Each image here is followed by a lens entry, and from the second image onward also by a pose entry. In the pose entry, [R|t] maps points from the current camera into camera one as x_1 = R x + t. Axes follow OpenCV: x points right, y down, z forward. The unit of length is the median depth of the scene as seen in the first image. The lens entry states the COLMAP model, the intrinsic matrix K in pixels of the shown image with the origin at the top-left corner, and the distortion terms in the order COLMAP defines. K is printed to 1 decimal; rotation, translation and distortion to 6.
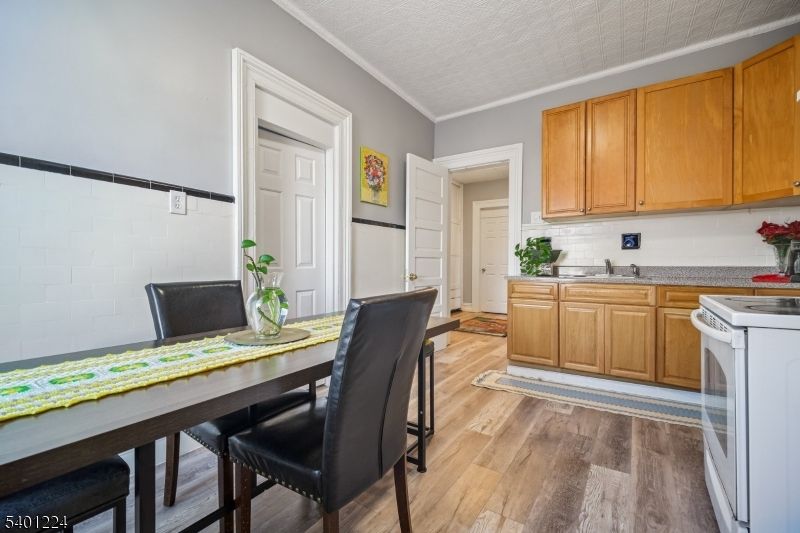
lens RADIAL K [[343.1, 0, 391.7], [0, 343.1, 273.7], [0, 0, 1]] dist [0.002460, -0.005366]
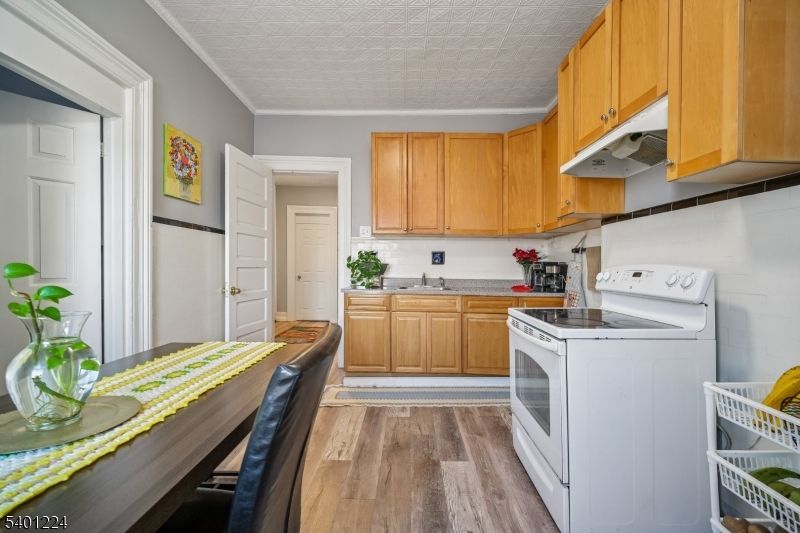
lens RADIAL K [[343.1, 0, 401.6], [0, 343.1, 274.6], [0, 0, 1]] dist [0.002460, -0.005366]
pose [[0.826709, -0.000111, 0.562629, -0.104301], [0.002344, 0.999992, -0.003247, -0.037261], [-0.562624, 0.004004, 0.826703, 0.088997]]
